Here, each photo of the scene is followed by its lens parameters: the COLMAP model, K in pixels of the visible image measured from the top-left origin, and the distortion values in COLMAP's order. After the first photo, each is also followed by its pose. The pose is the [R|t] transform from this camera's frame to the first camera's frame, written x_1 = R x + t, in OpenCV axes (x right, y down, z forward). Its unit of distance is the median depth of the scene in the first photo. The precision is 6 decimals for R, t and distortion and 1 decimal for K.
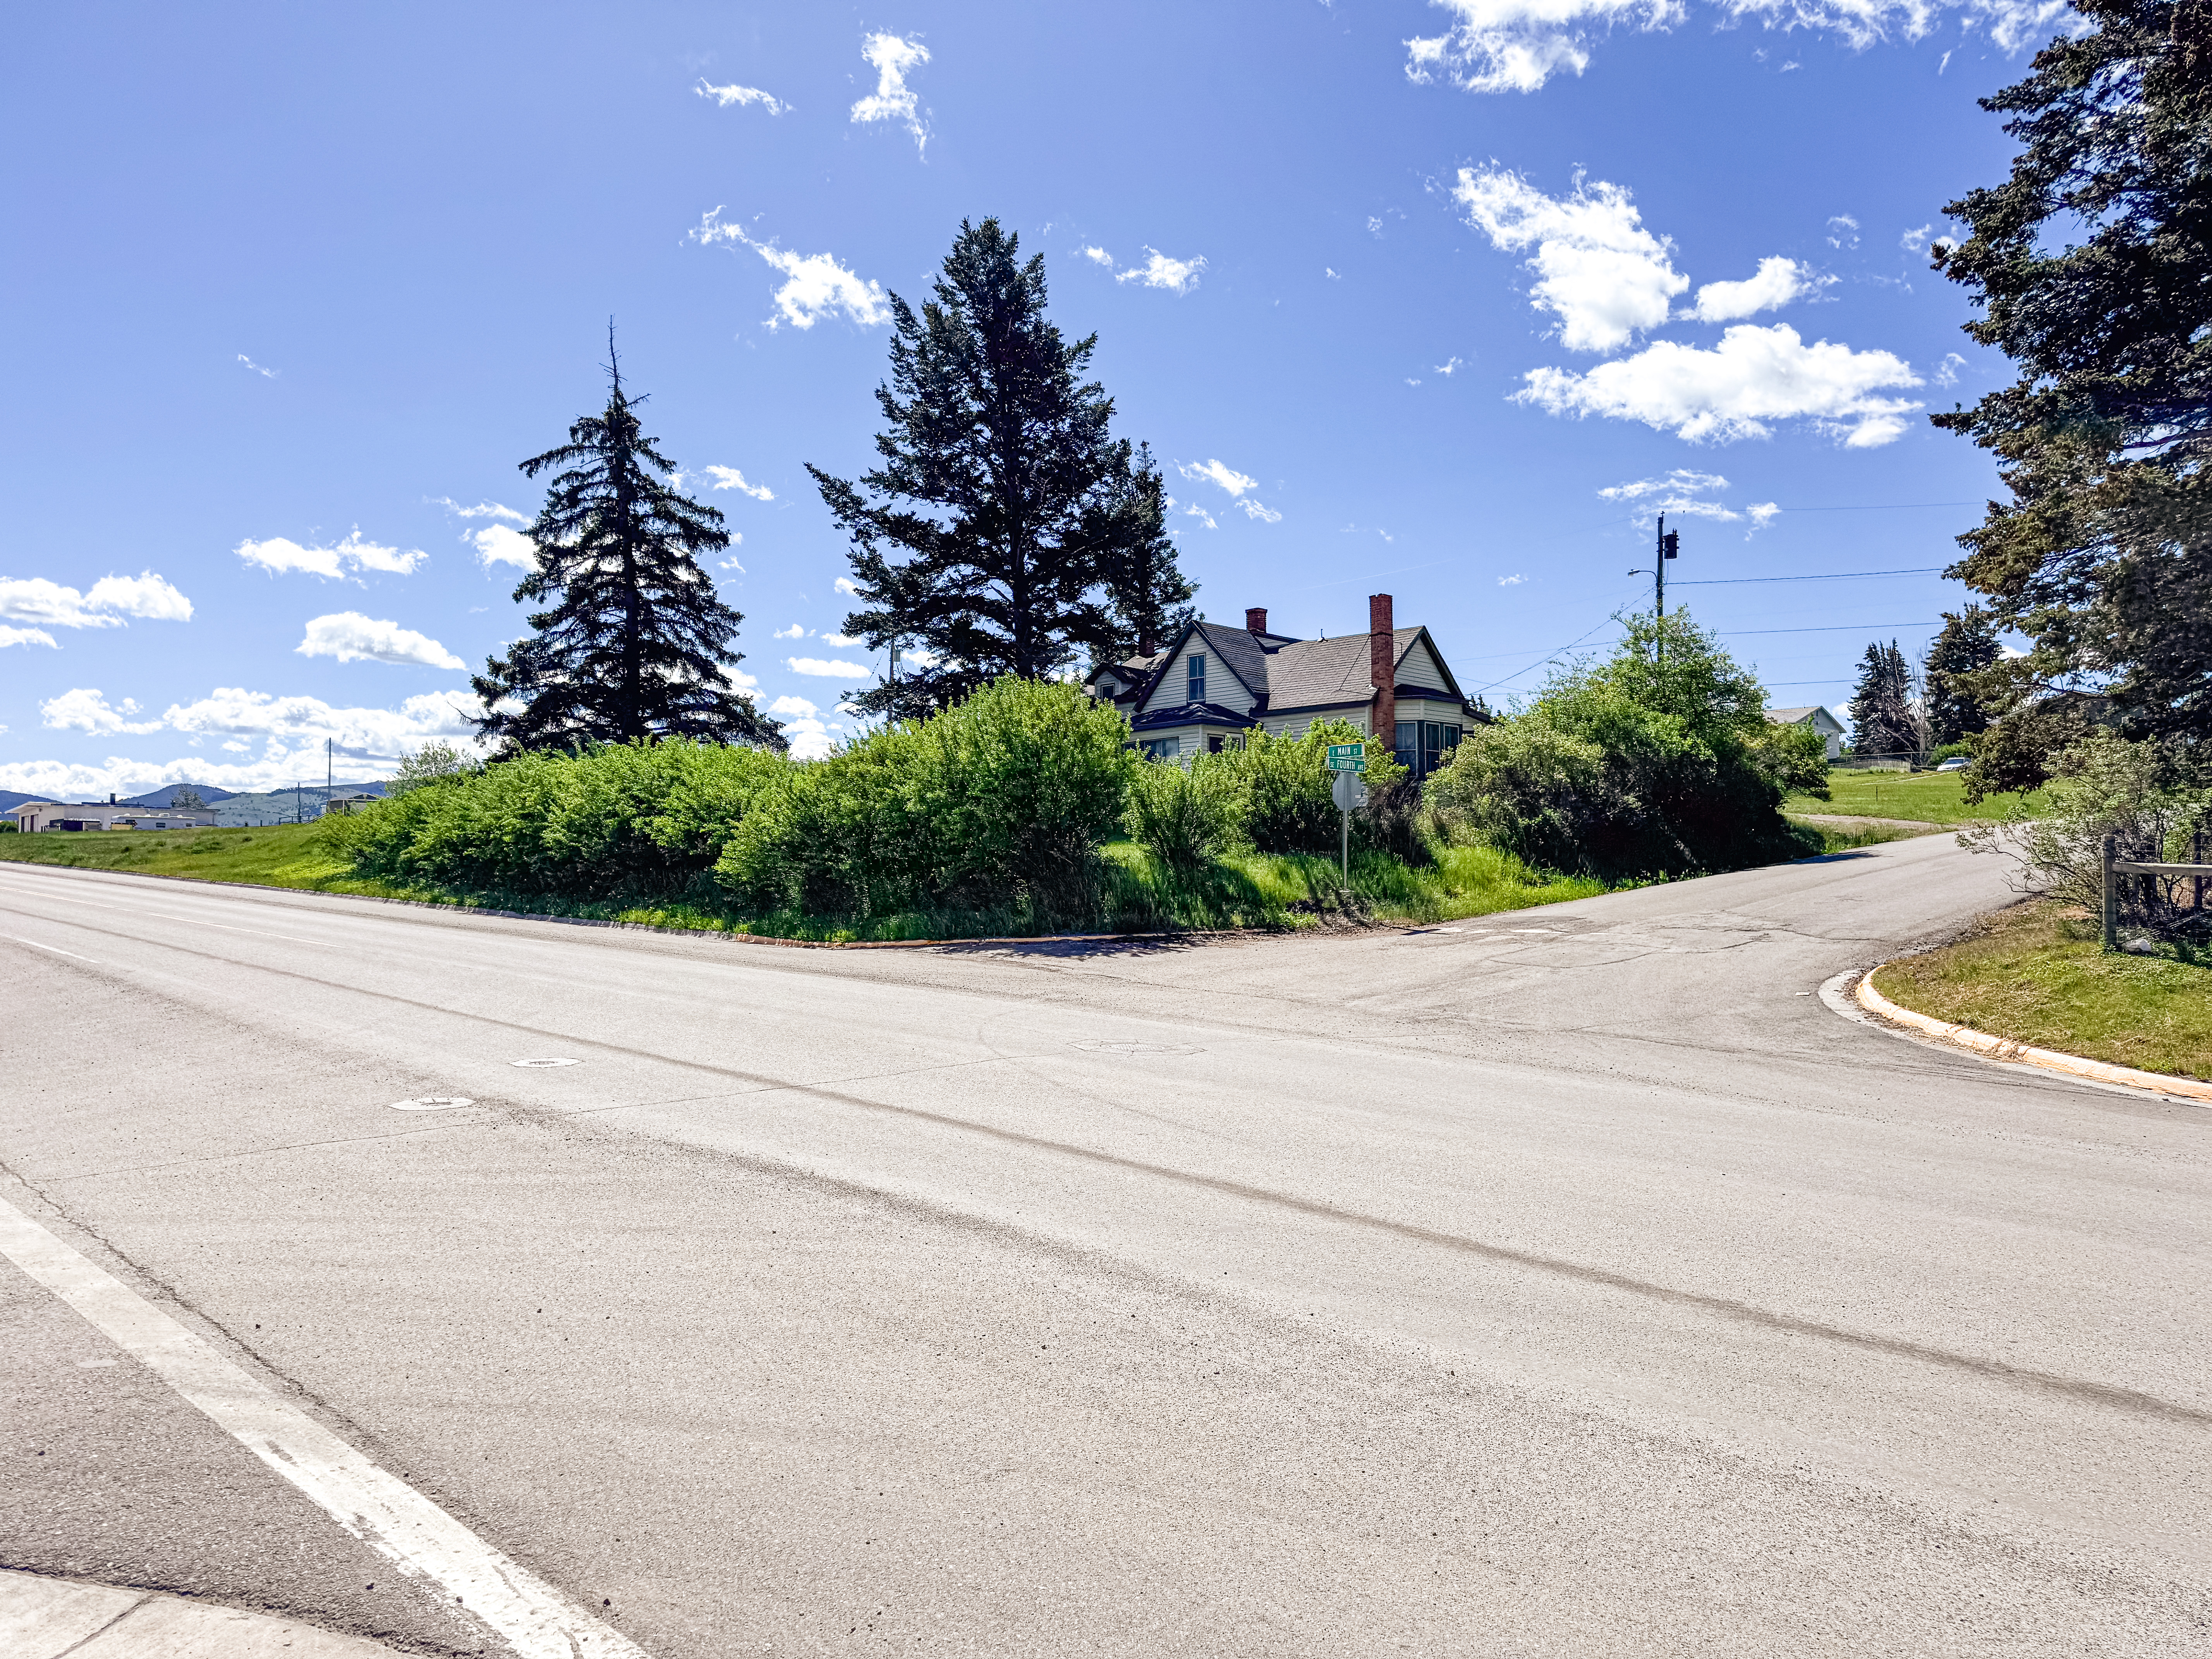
lens RADIAL K [[1553.1, 0, 1118.4], [0, 1553.1, 885.0], [0, 0, 1]] dist [0.051972, -0.058624]
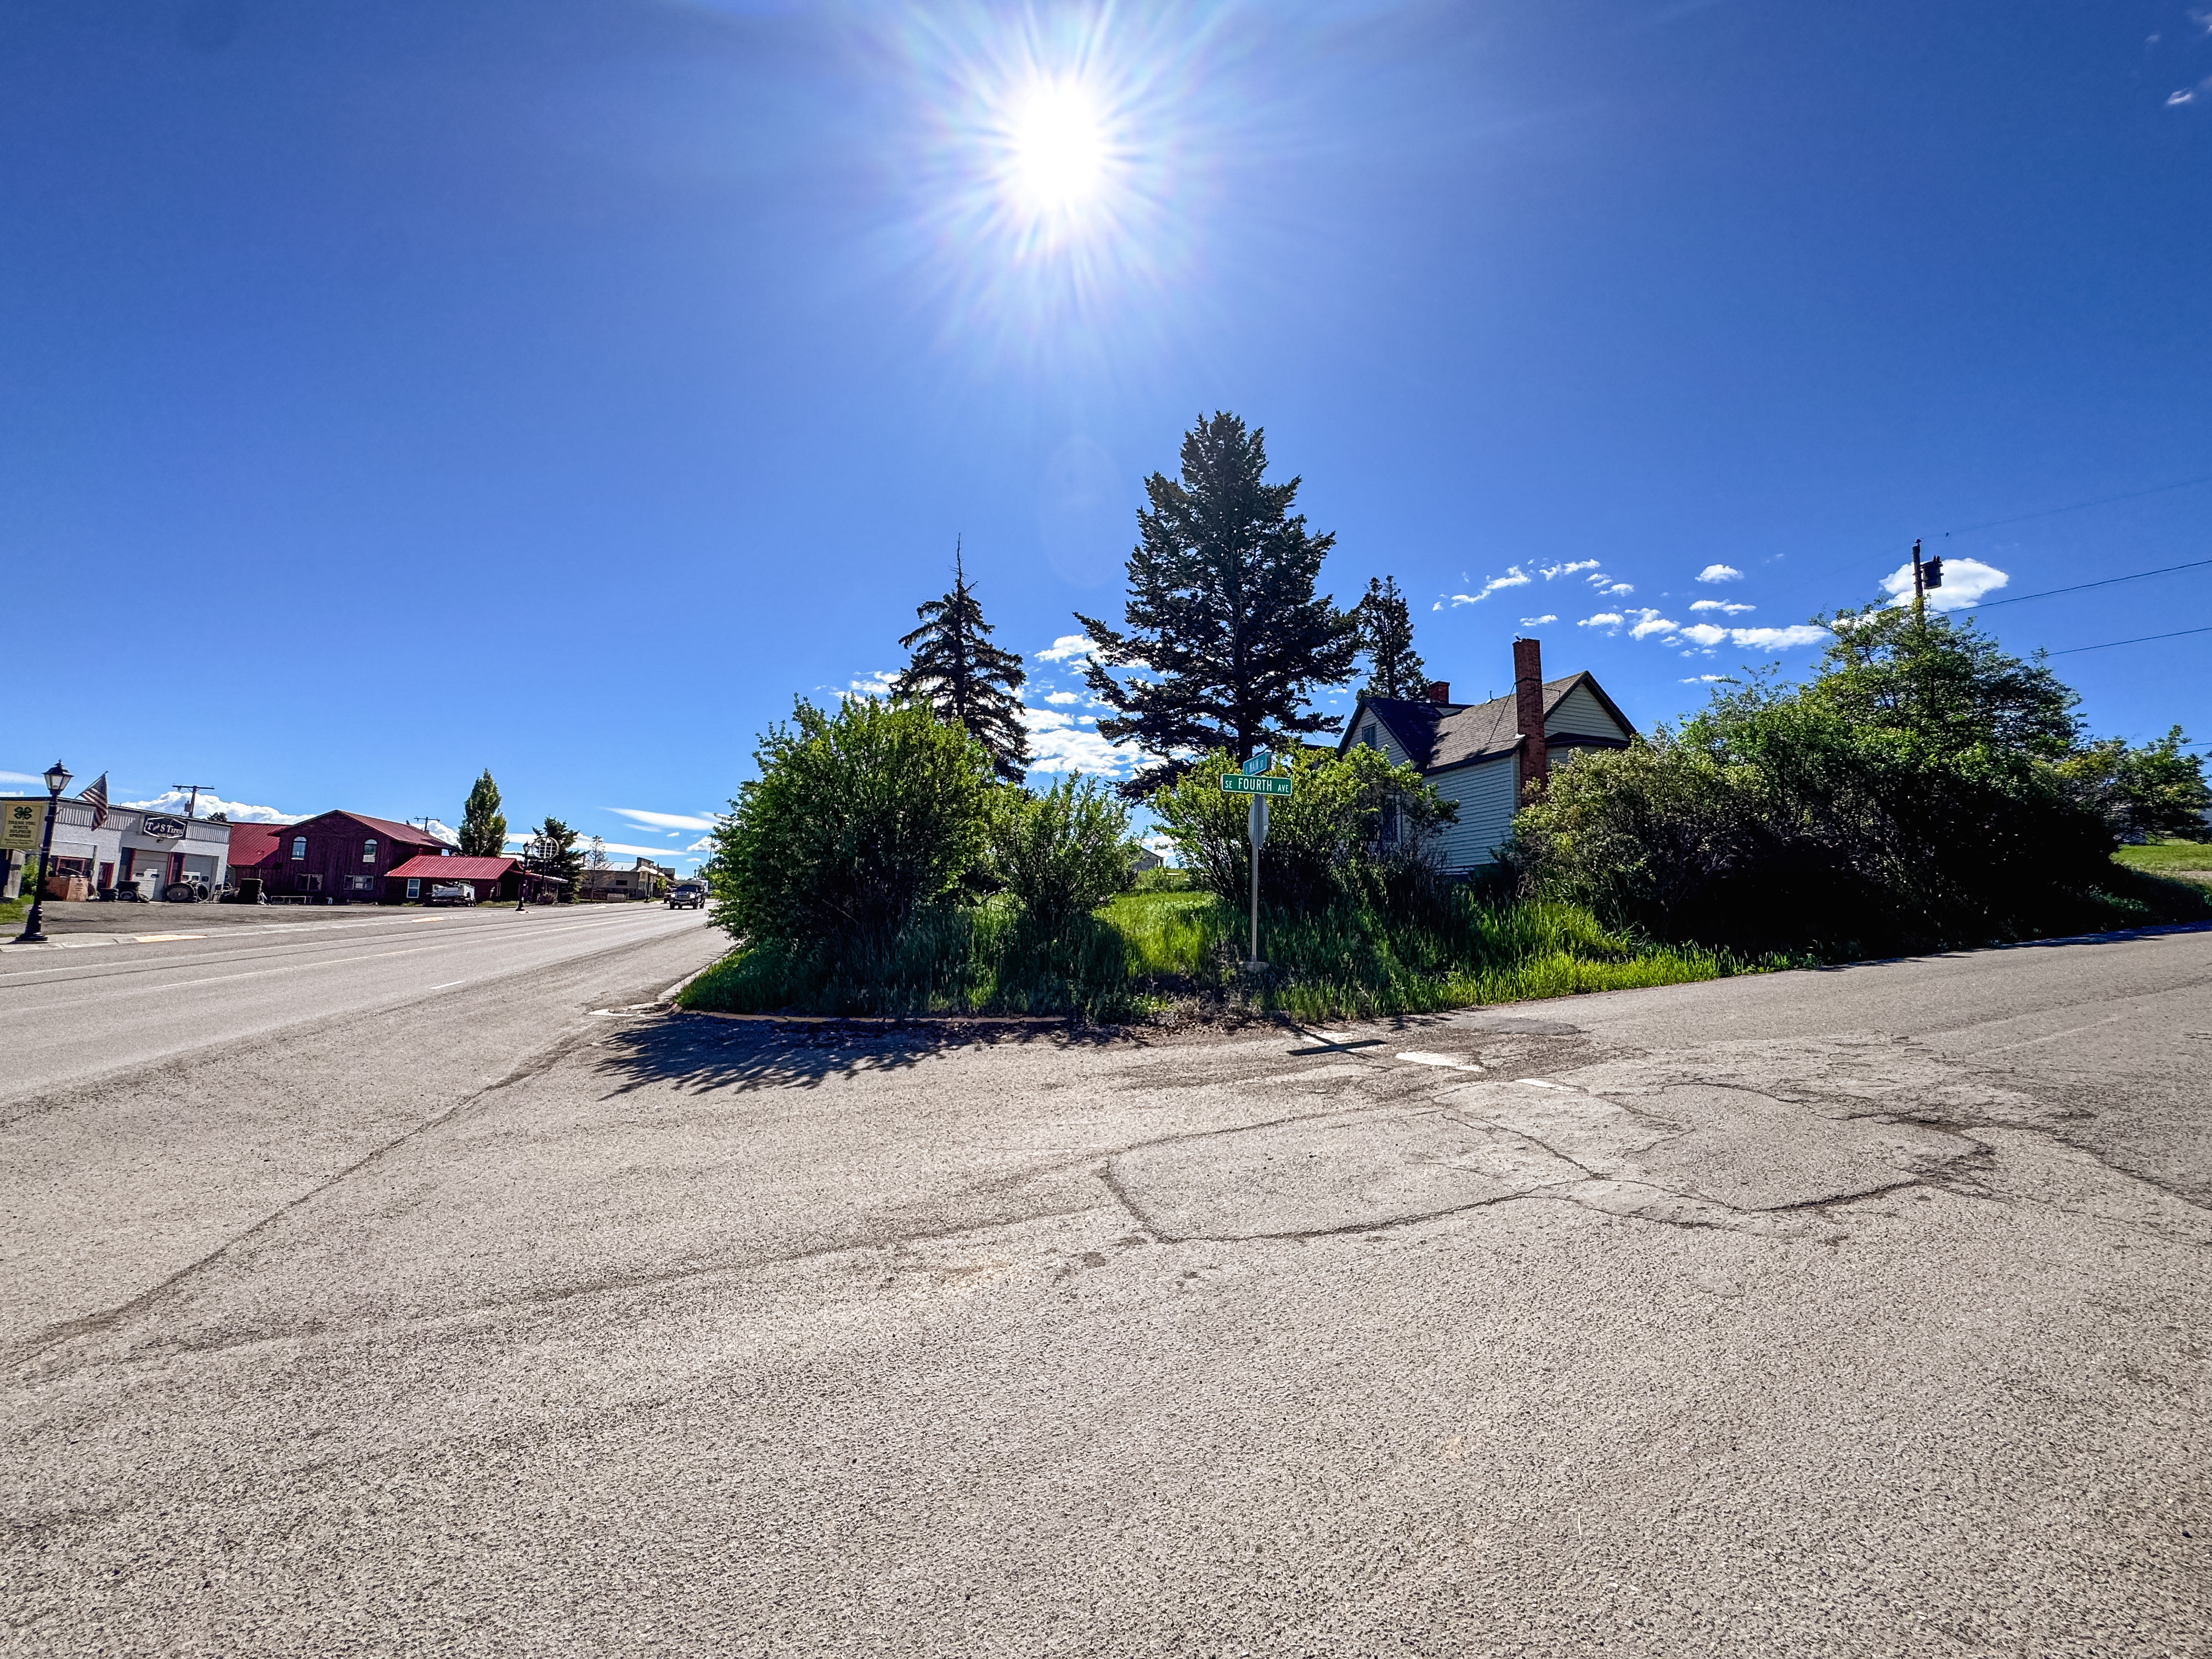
lens RADIAL K [[886.6, 0, 1097.1], [0, 886.6, 865.7], [0, 0, 1]] dist [-0.010031, 0.001699]
pose [[0.893771, -0.013457, -0.448321, 0.151725], [-0.017936, 0.997678, -0.065703, -0.006160], [0.448164, 0.066764, 0.891455, 0.351250]]
